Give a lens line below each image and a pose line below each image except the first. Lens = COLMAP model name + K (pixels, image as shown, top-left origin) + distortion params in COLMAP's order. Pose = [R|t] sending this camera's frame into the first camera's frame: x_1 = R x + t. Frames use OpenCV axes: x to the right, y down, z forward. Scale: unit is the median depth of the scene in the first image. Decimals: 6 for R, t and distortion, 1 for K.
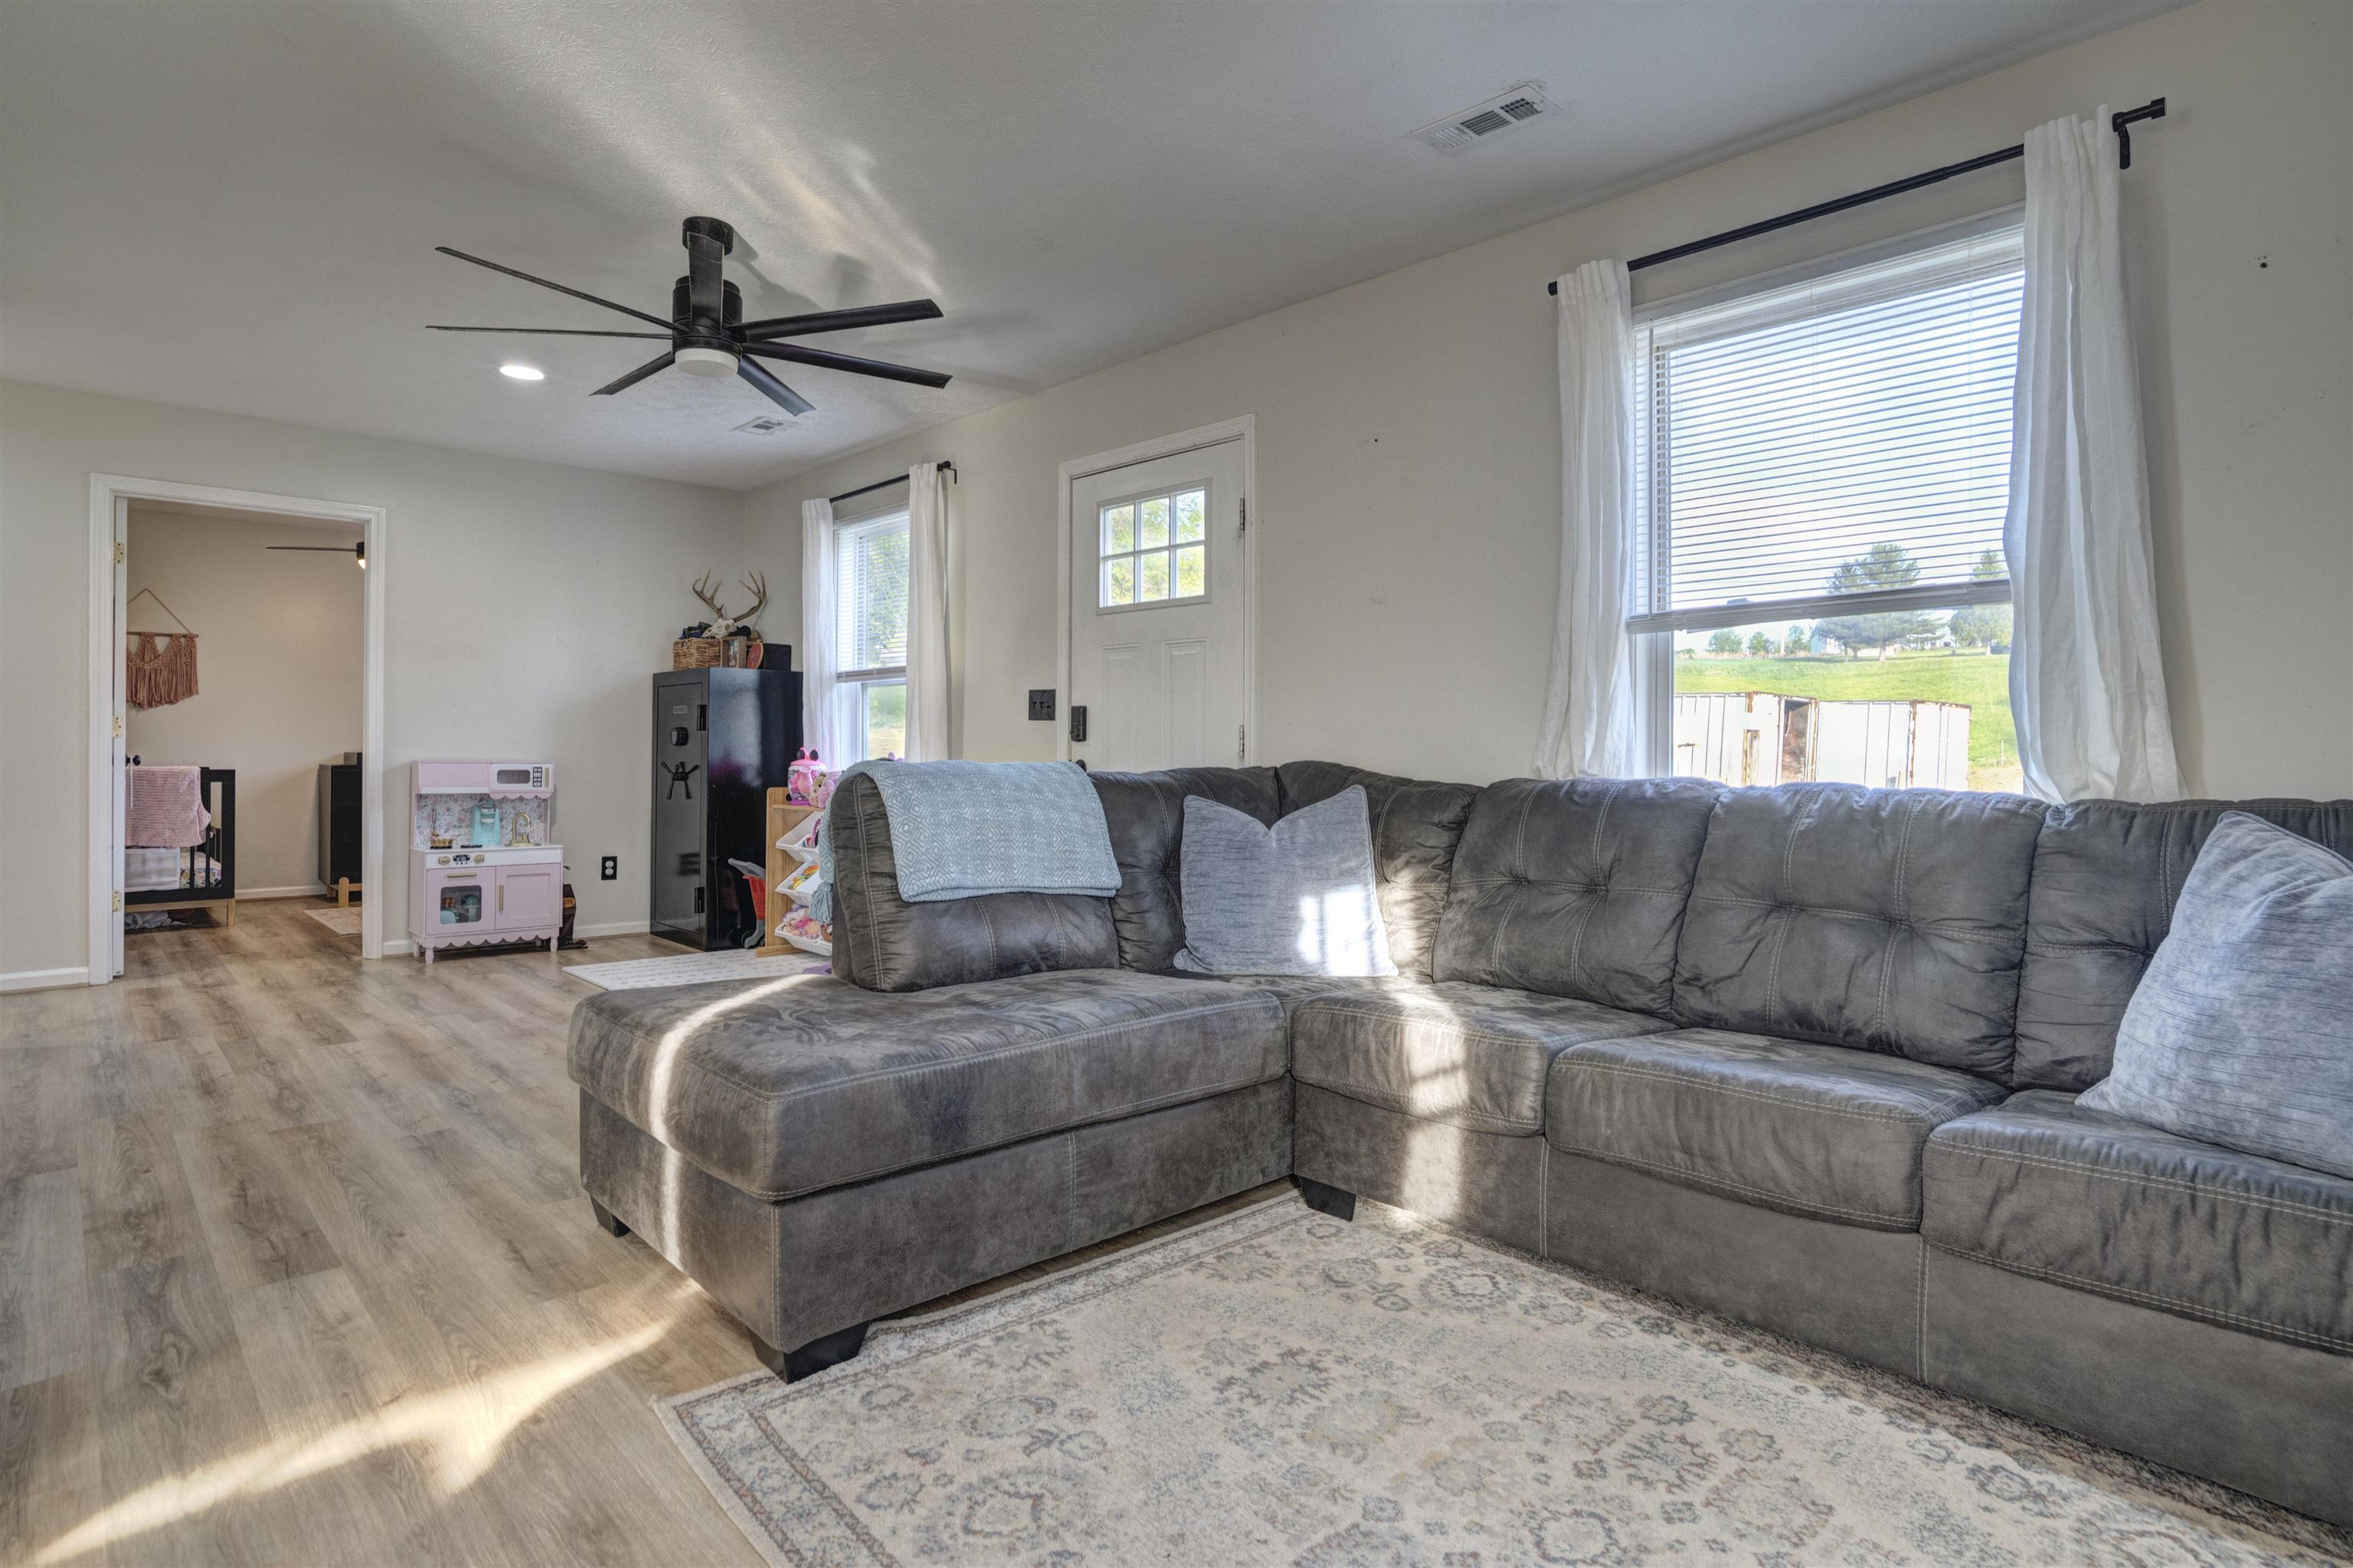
lens RADIAL K [[1216.1, 0, 1184.4], [0, 1216.1, 740.5], [0, 0, 1]] dist [-0.047048, 0.029181]
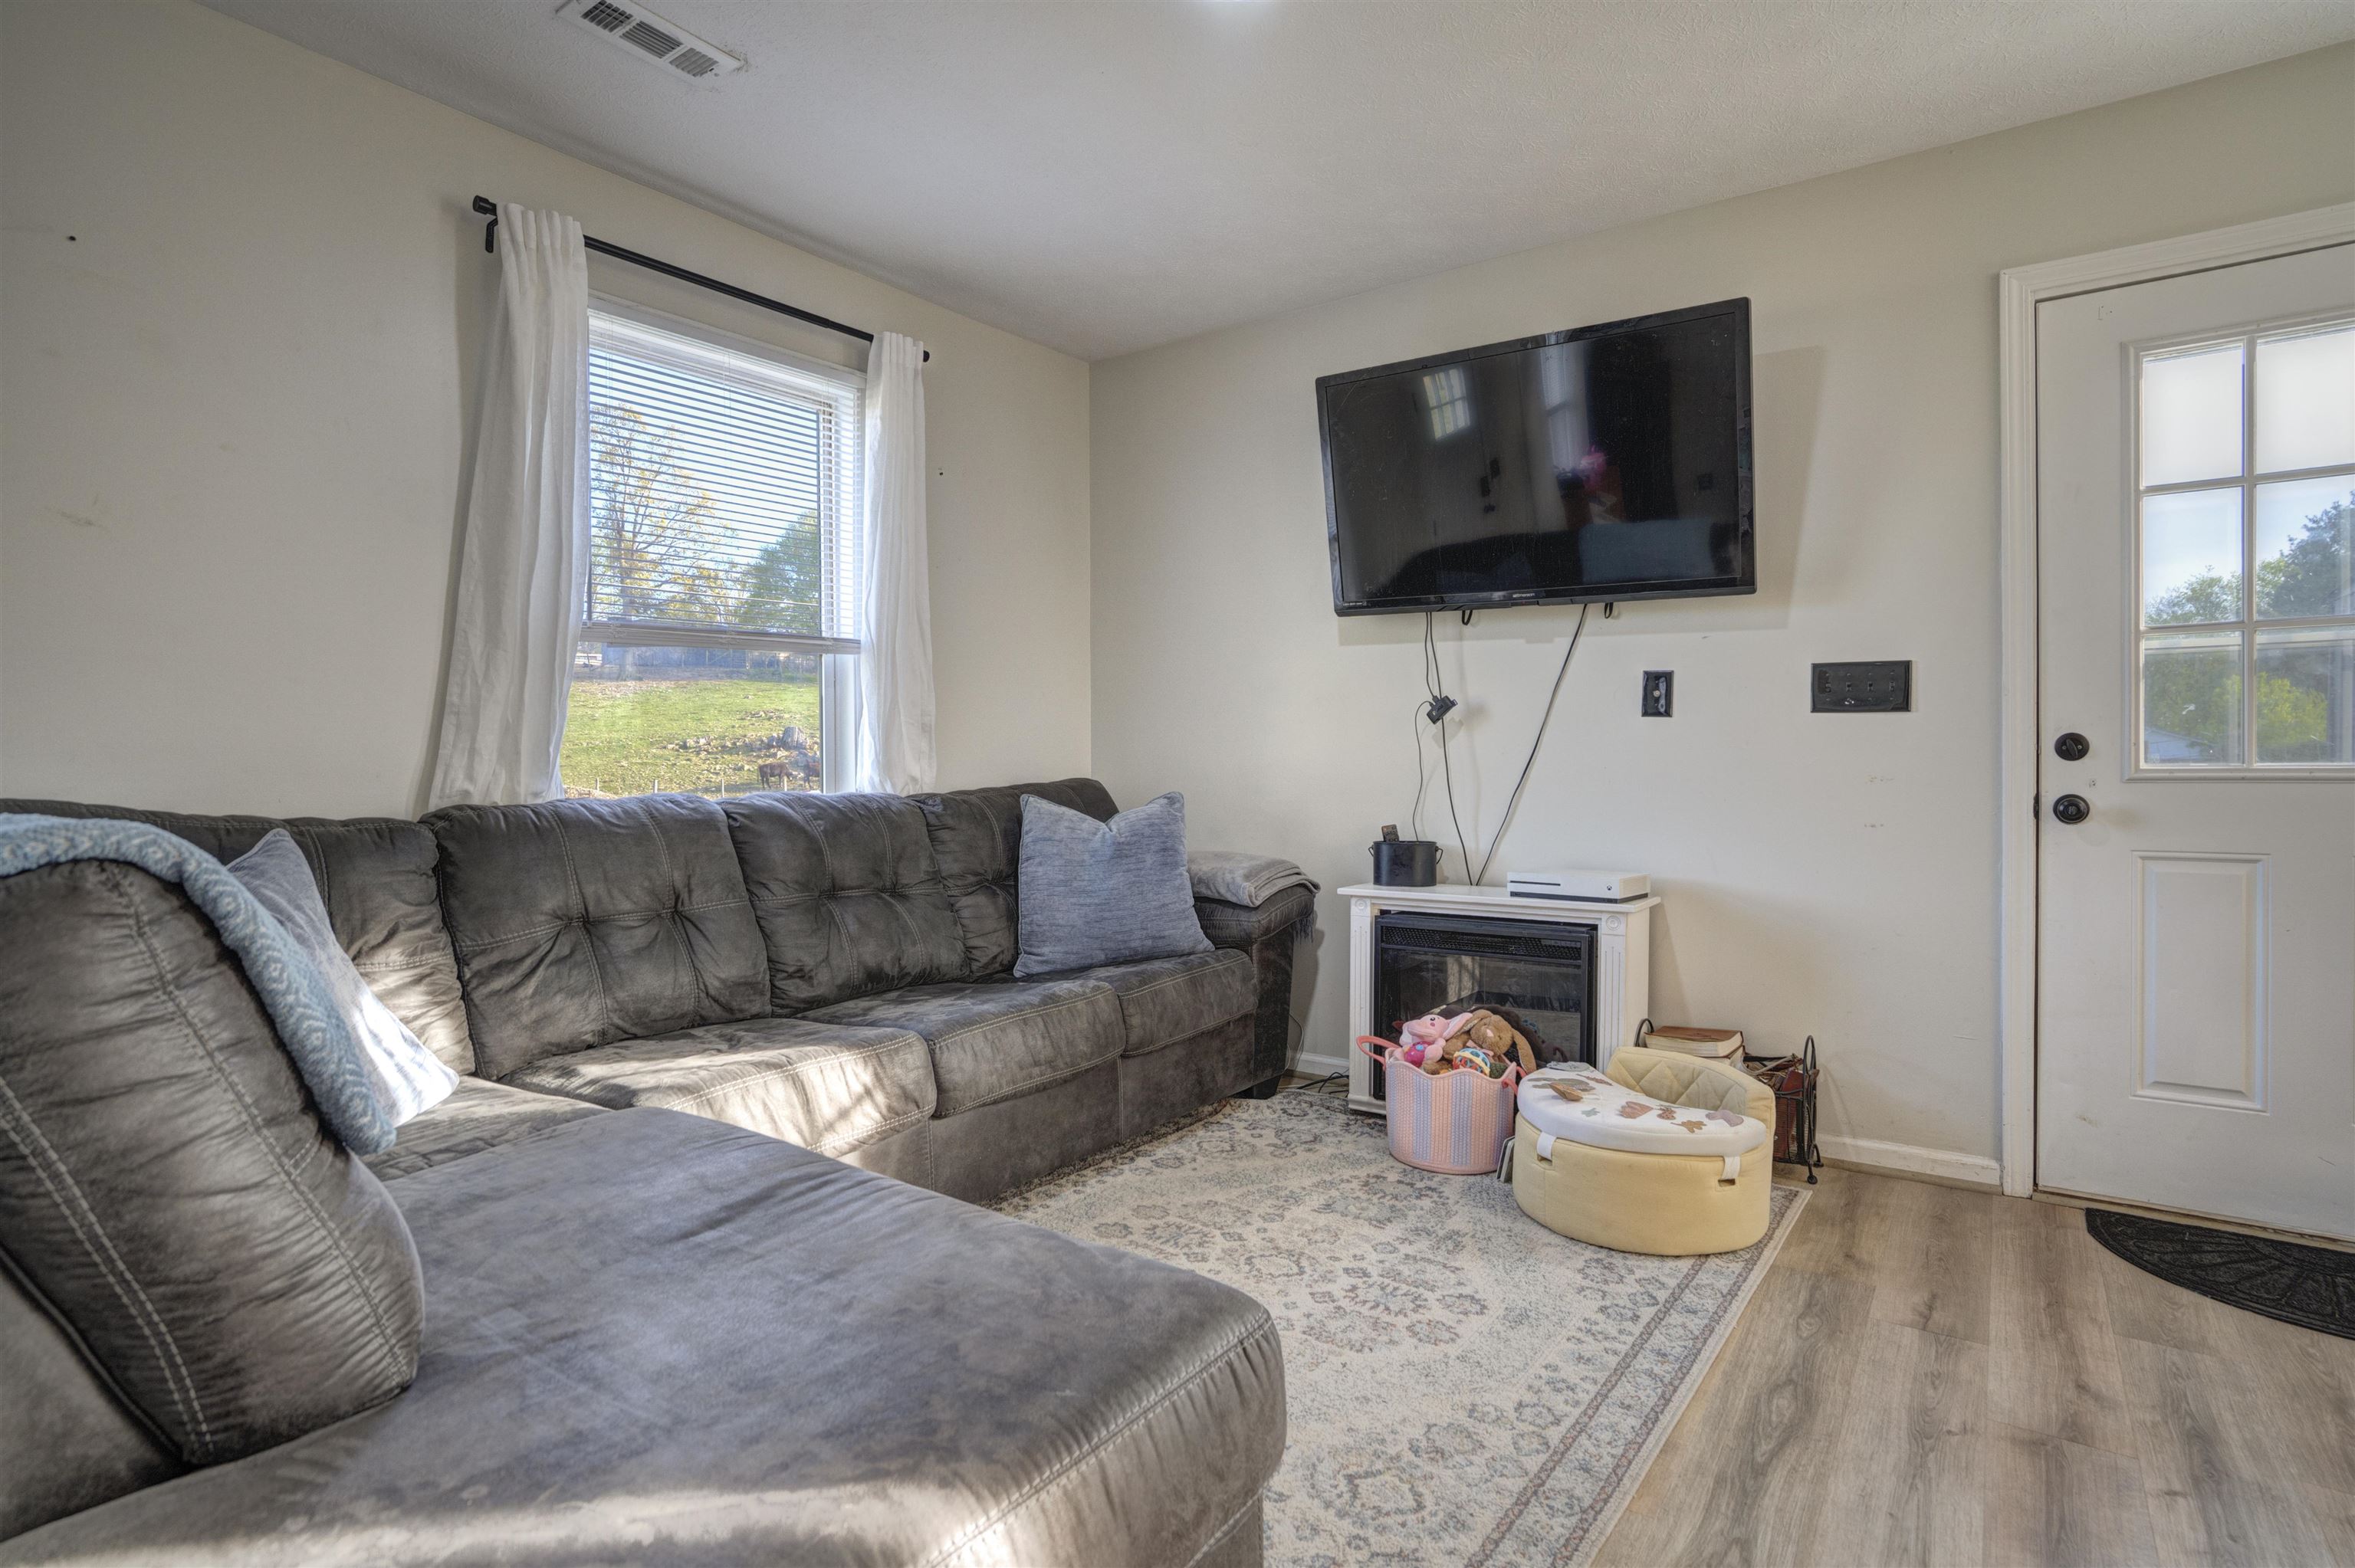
lens RADIAL K [[1166.1, 0, 1182.2], [0, 1166.1, 767.2], [0, 0, 1]] dist [-0.049544, 0.025287]
pose [[-0.177755, -0.011026, 0.984013, -0.329321], [0.002457, 0.999929, 0.011648, -0.000520], [-0.984072, 0.004488, -0.177715, 0.403711]]
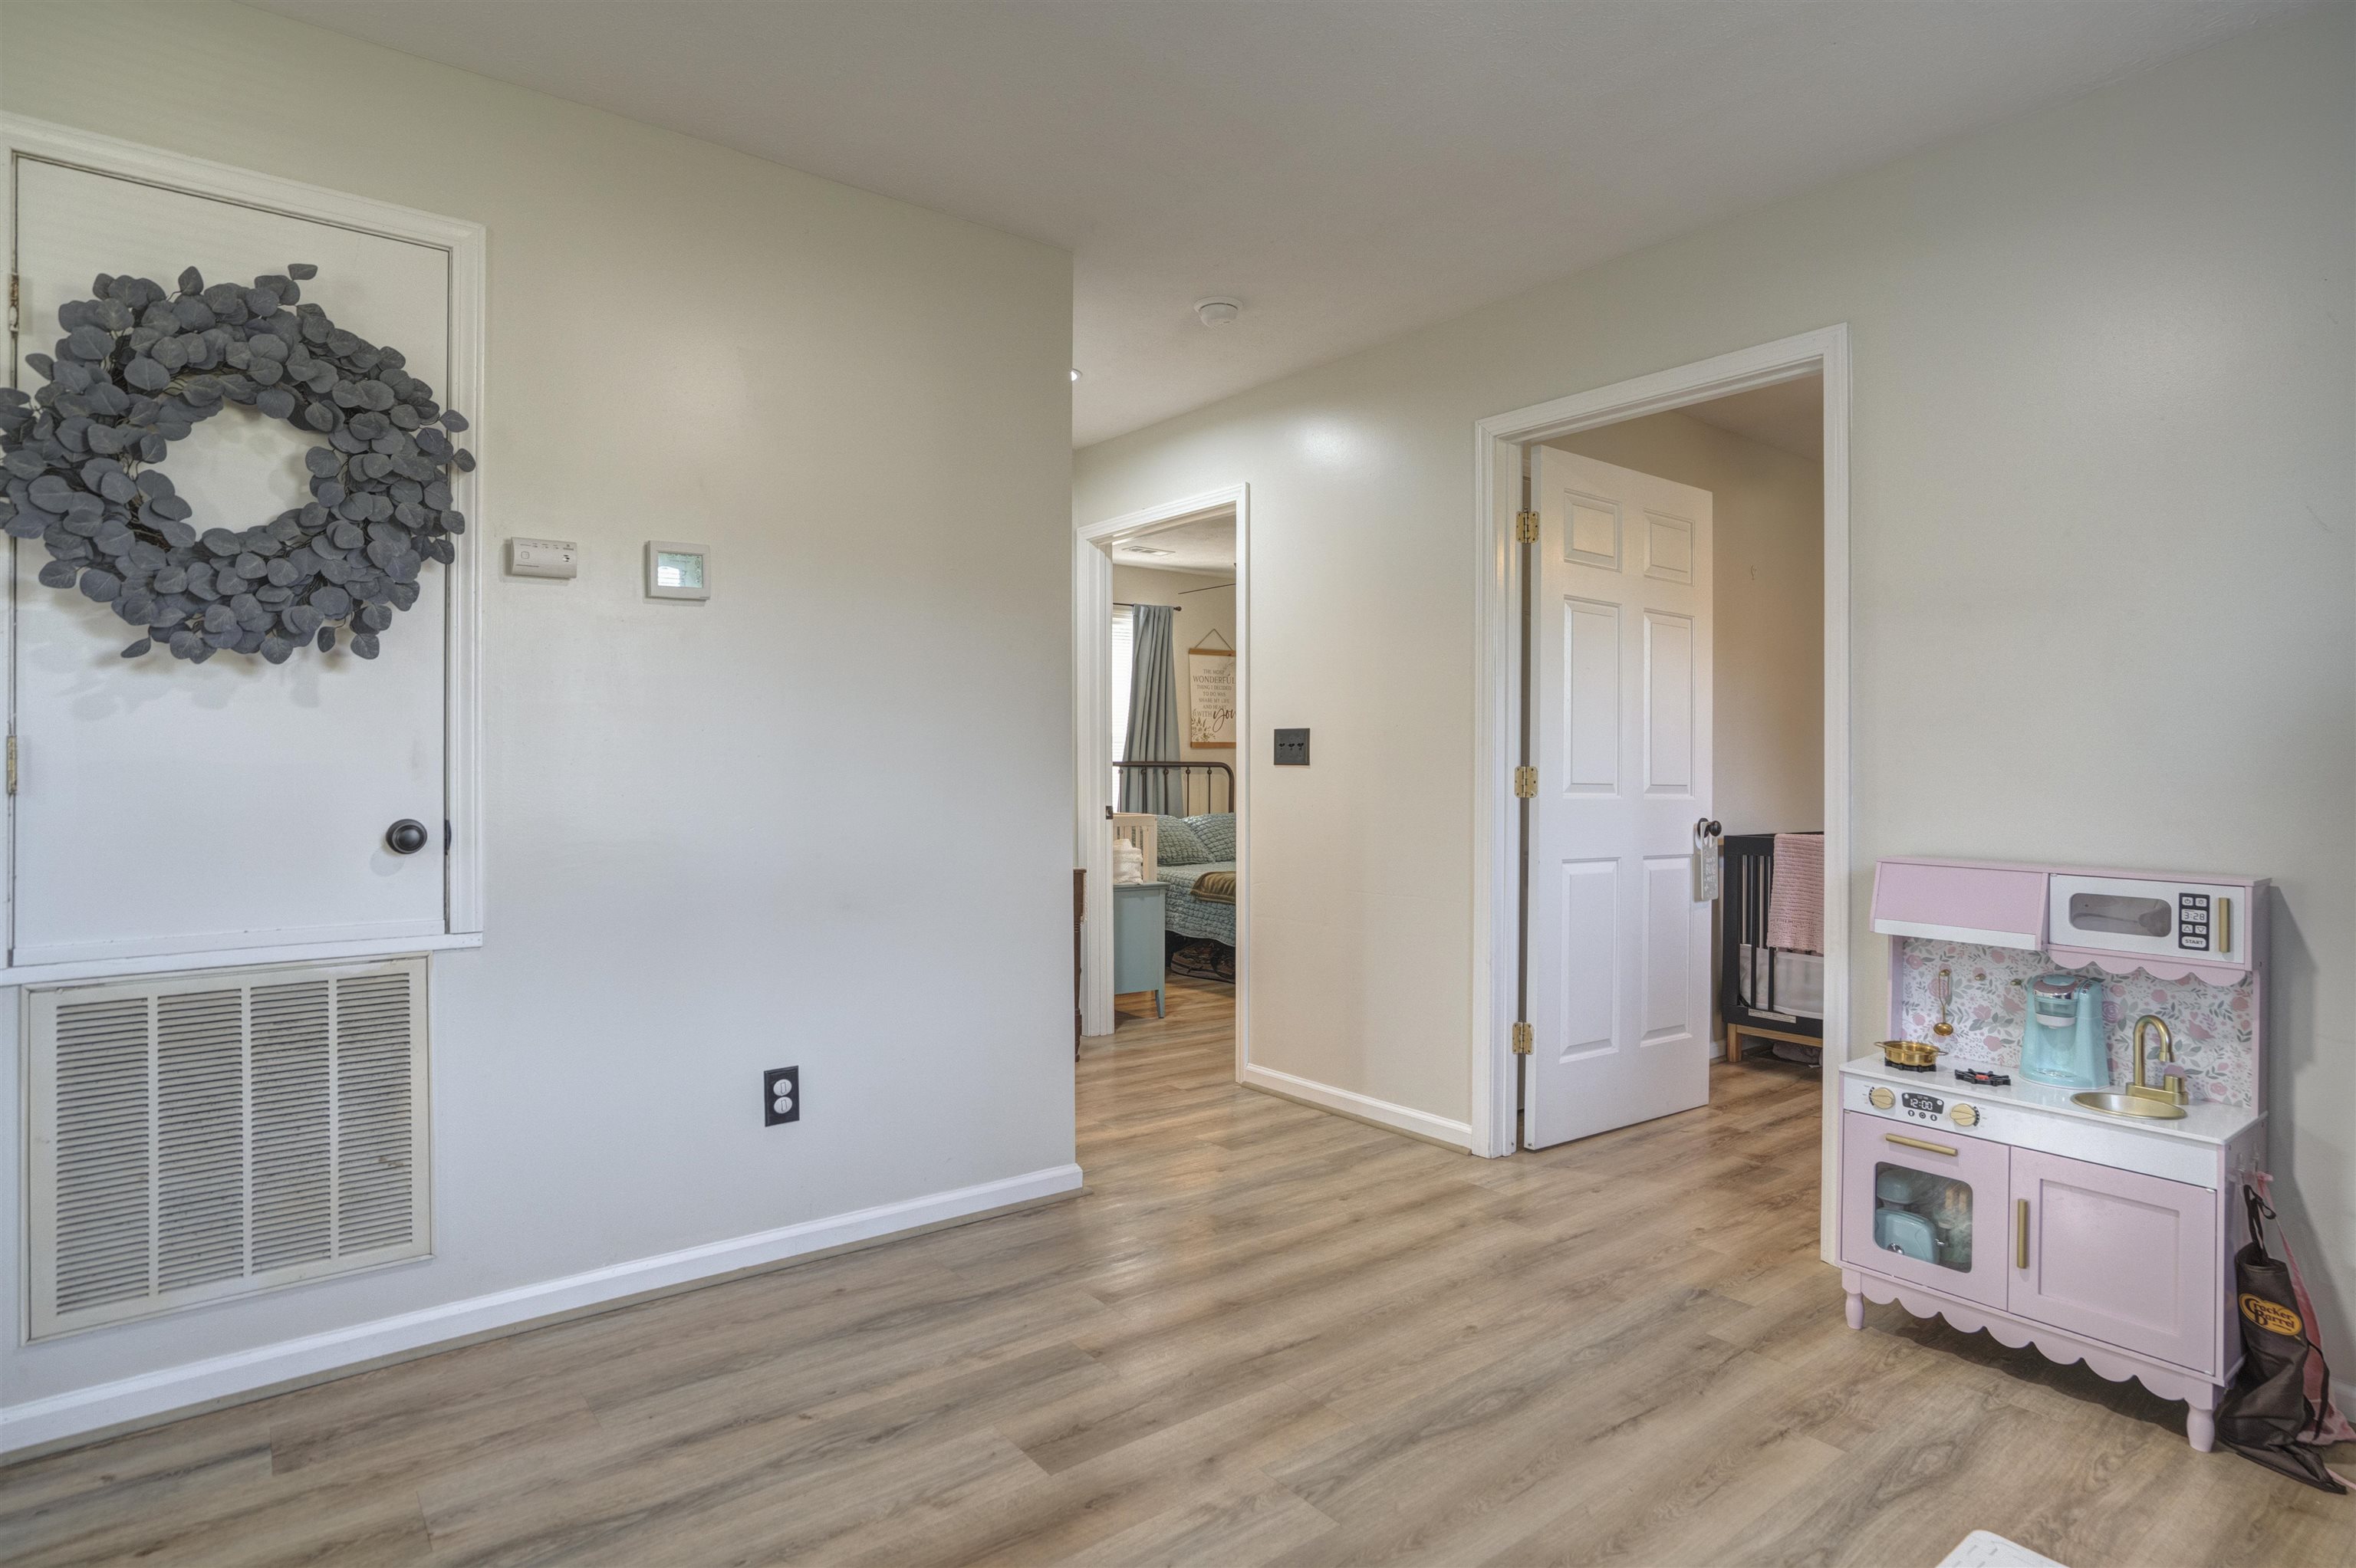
lens RADIAL K [[1217.6, 0, 1156.7], [0, 1217.6, 775.4], [0, 0, 1]] dist [-0.051437, 0.025924]
pose [[-0.118390, 0.001219, -0.992966, -0.174717], [0.003597, 0.999993, 0.000799, -0.015473], [0.992961, -0.003477, -0.118394, 0.819134]]
